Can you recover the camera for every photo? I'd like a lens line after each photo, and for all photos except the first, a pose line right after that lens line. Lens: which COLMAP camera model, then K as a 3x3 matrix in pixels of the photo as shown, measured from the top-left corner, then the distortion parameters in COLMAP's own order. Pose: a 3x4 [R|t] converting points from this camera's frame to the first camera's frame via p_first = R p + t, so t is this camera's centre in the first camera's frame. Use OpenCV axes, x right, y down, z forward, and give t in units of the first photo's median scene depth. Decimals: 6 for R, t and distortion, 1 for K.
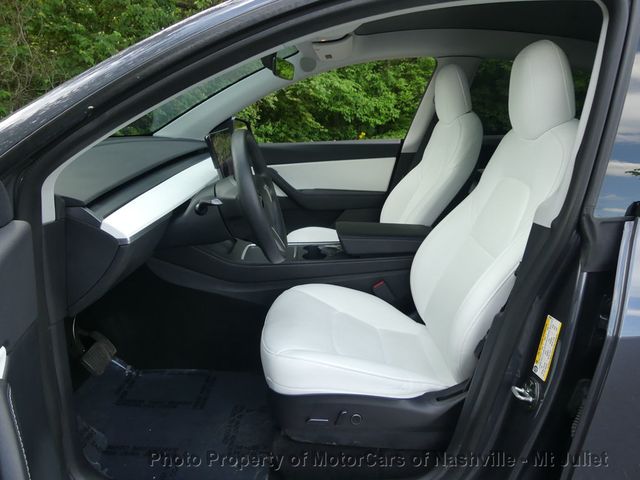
lens RADIAL K [[477.9, 0, 323.4], [0, 477.9, 240.7], [0, 0, 1]] dist [0.013342, -0.019275]
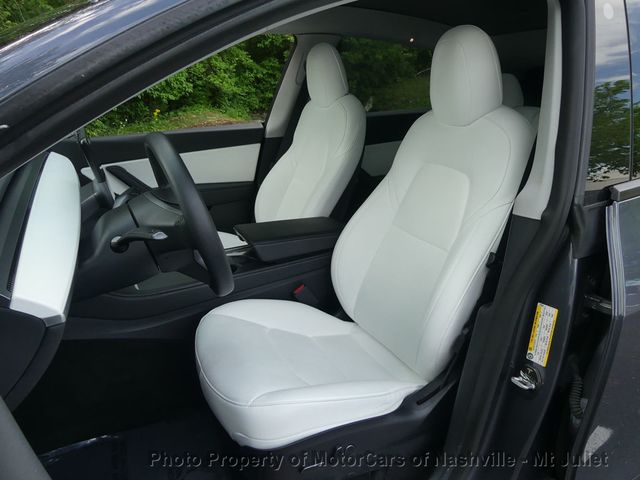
lens RADIAL K [[477.9, 0, 318.5], [0, 477.9, 243.7], [0, 0, 1]] dist [0.013342, -0.019275]
pose [[0.906550, -0.151580, 0.393943, -0.202616], [0.127018, 0.988001, 0.087862, -0.071010], [-0.402534, -0.029613, 0.914926, 0.149212]]
